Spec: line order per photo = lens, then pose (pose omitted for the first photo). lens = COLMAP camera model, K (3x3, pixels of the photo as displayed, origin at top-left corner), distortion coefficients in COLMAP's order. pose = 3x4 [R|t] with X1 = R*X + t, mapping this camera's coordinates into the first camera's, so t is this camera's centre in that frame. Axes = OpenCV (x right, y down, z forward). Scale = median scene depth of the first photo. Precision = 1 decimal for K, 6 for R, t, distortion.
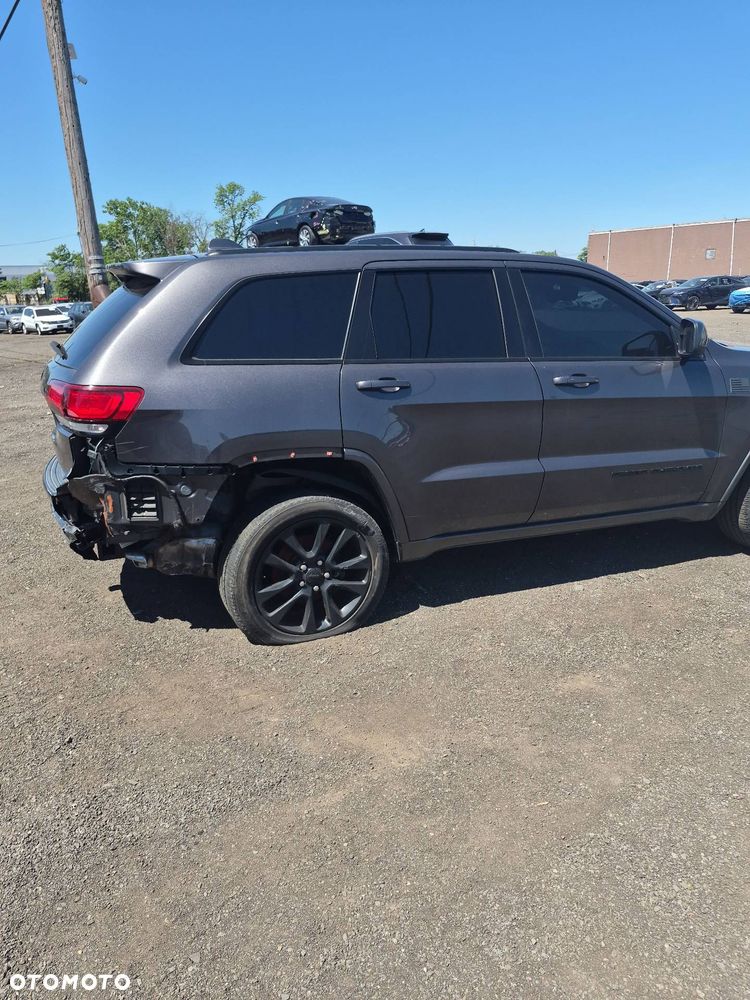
lens RADIAL K [[712.3, 0, 385.0], [0, 712.3, 482.2], [0, 0, 1]] dist [0.072776, -0.085295]
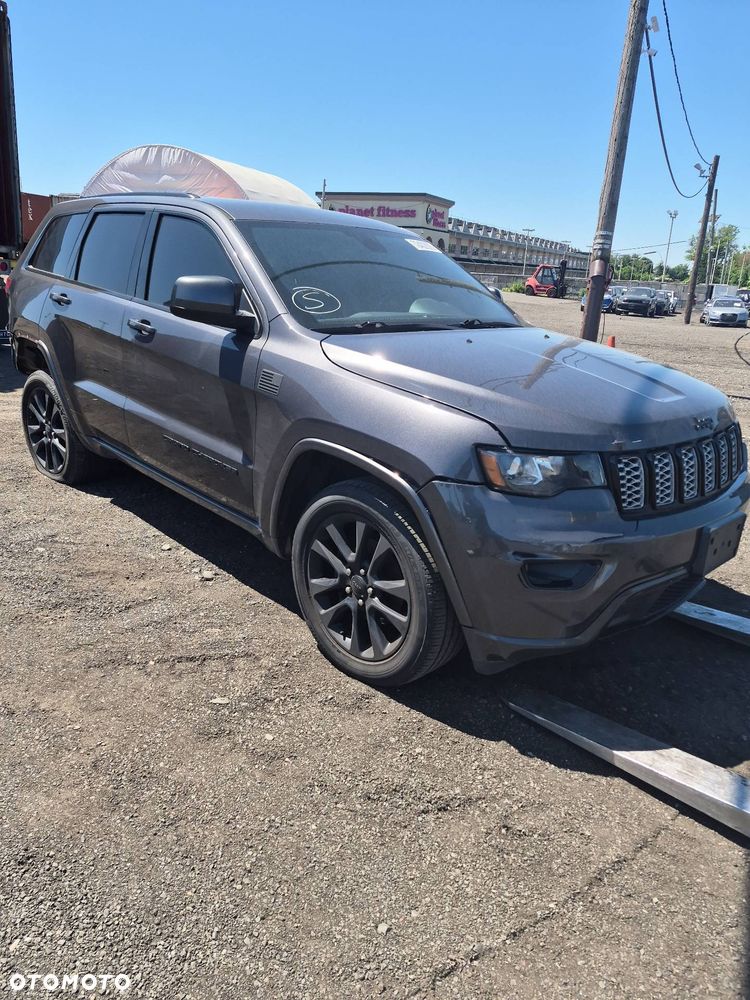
lens RADIAL K [[712.3, 0, 383.5], [0, 712.3, 492.7], [0, 0, 1]] dist [0.072776, -0.085295]
pose [[0.388920, 0.323403, -0.862642, 1.435249], [-0.306743, 0.928391, 0.209758, -0.258957], [0.868706, 0.183030, 0.460272, 0.948032]]
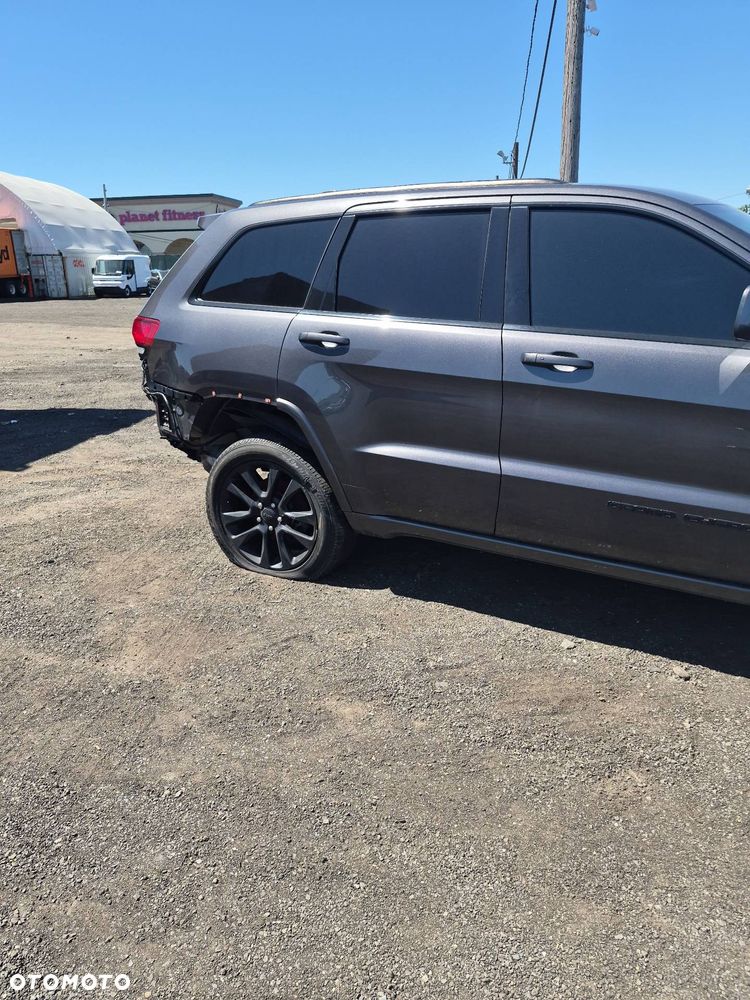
lens RADIAL K [[712.3, 0, 383.0], [0, 712.3, 507.7], [0, 0, 1]] dist [0.072776, -0.085295]
pose [[0.634803, 0.255367, -0.729255, 0.785275], [-0.198459, 0.966031, 0.165525, -0.090616], [0.746753, 0.039651, 0.663919, 0.424021]]
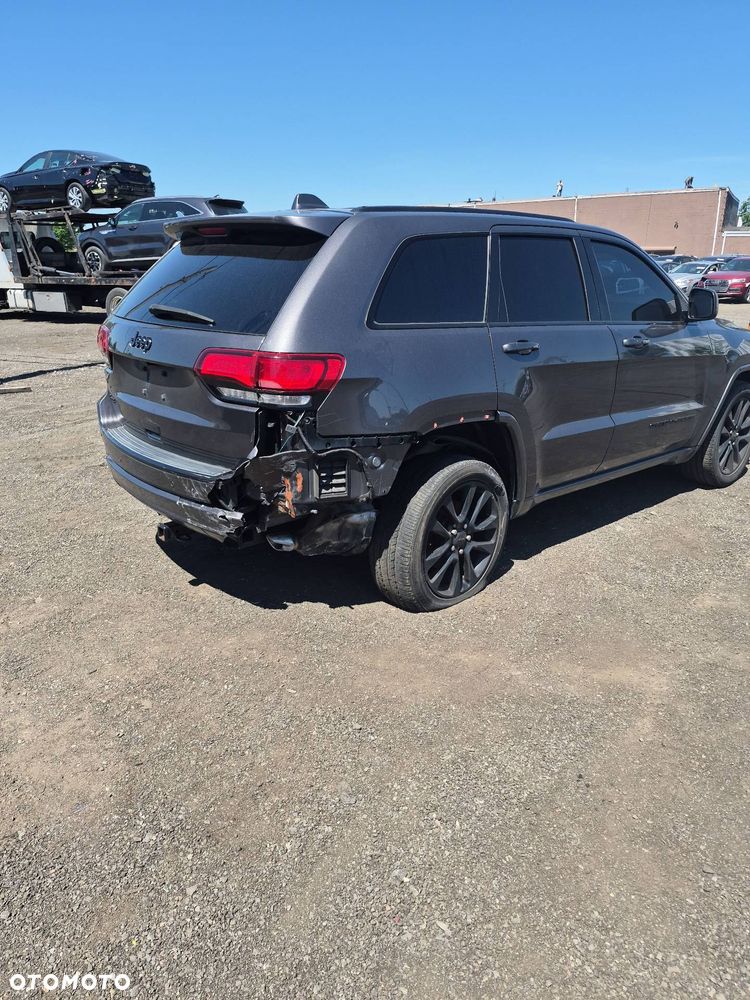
lens RADIAL K [[712.3, 0, 373.5], [0, 712.3, 498.2], [0, 0, 1]] dist [0.072776, -0.085295]
pose [[0.935196, -0.088657, 0.342853, -0.563437], [0.070505, 0.995386, 0.065075, -0.002387], [-0.347041, -0.036685, 0.937132, 0.092361]]
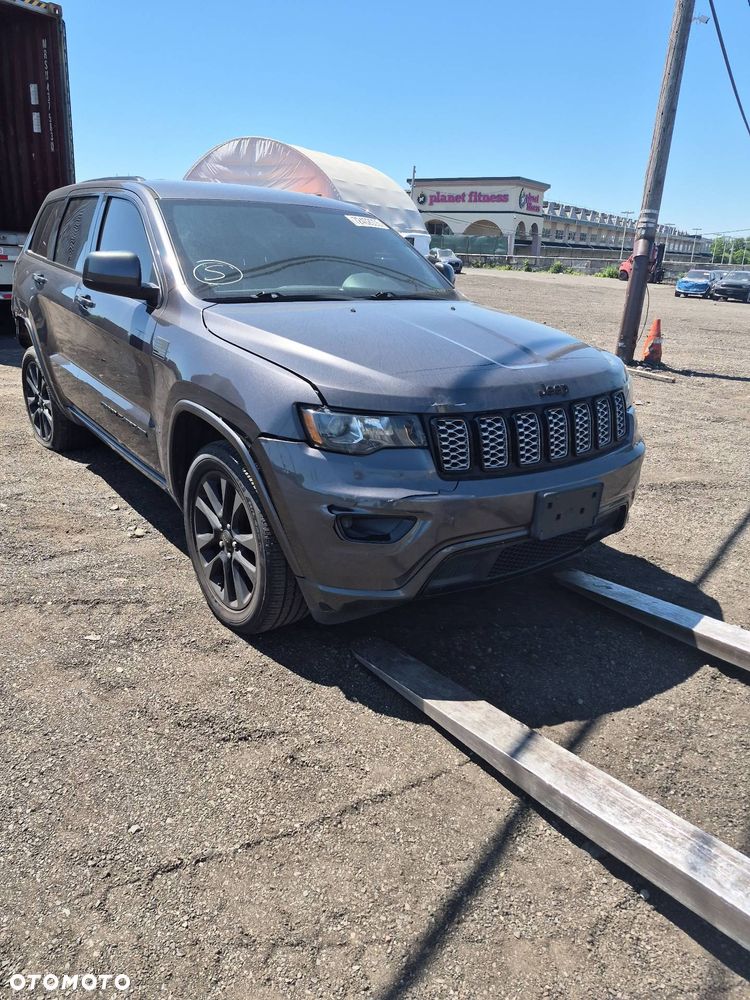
lens RADIAL K [[712.3, 0, 378.4], [0, 712.3, 497.4], [0, 0, 1]] dist [0.072776, -0.085295]
pose [[0.264739, 0.350518, -0.898360, 1.569619], [-0.301643, 0.914951, 0.268099, -0.317371], [0.915928, 0.200007, 0.347954, 1.173941]]
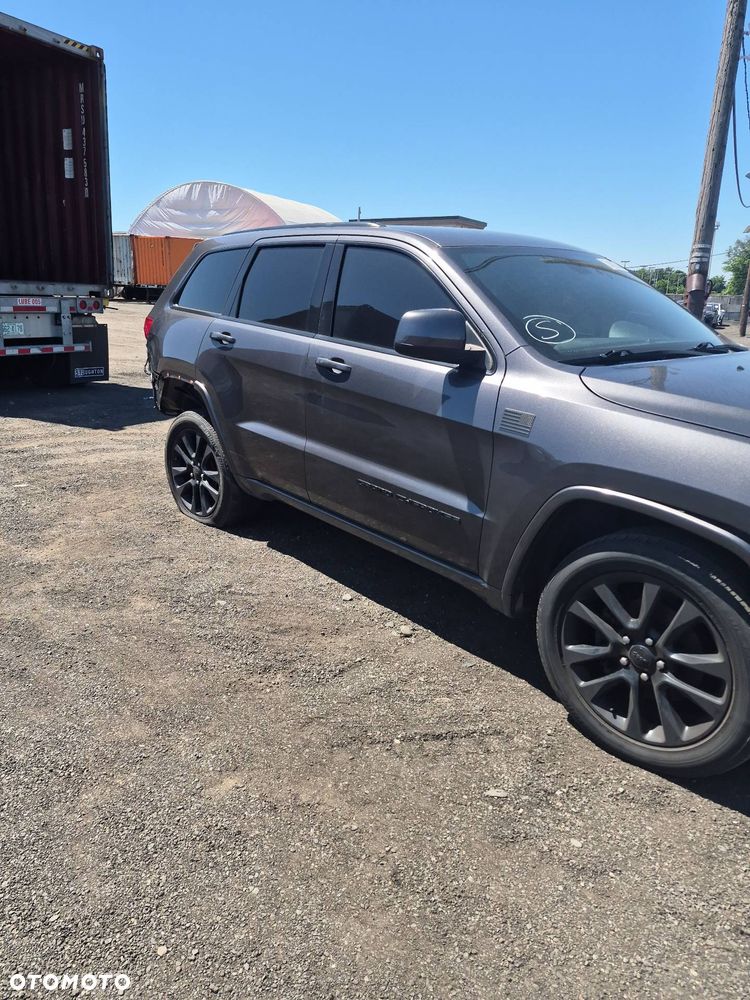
lens RADIAL K [[712.3, 0, 364.7], [0, 712.3, 485.9], [0, 0, 1]] dist [0.072776, -0.085295]
pose [[0.331826, 0.282666, -0.899995, 1.253708], [-0.276546, 0.941283, 0.193672, -0.199834], [0.901894, 0.184625, 0.390513, 0.765534]]
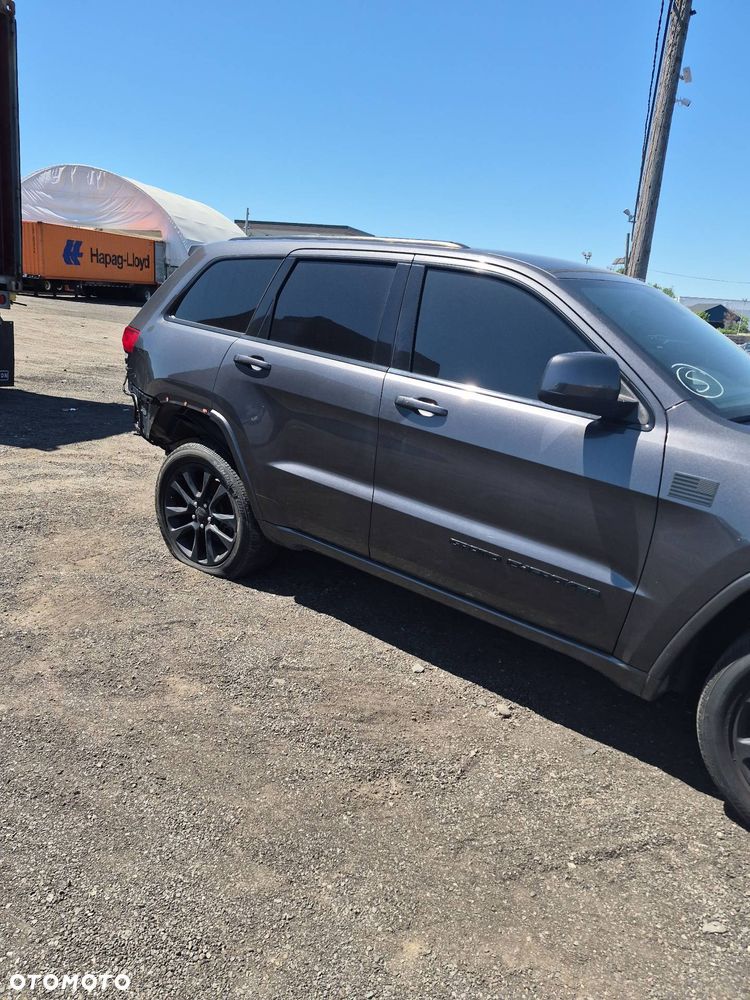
lens RADIAL K [[712.3, 0, 377.5], [0, 712.3, 511.5], [0, 0, 1]] dist [0.072776, -0.085295]
pose [[0.489266, 0.306020, -0.816683, 1.009817], [-0.317856, 0.934580, 0.159773, -0.154966], [0.812149, 0.181416, 0.554529, 0.585256]]
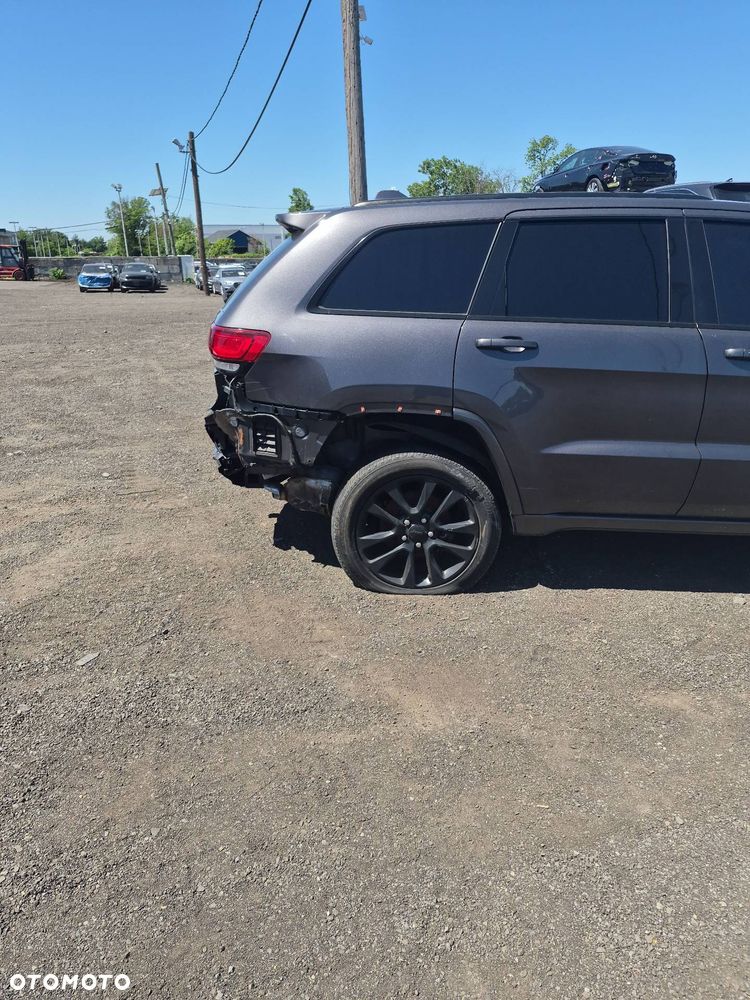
lens RADIAL K [[712.3, 0, 378.0], [0, 712.3, 488.4], [0, 0, 1]] dist [0.072776, -0.085295]
pose [[0.915411, 0.140199, -0.377316, 0.221484], [-0.117706, 0.989645, 0.082152, -0.006052], [0.384927, -0.030790, 0.922433, 0.055241]]
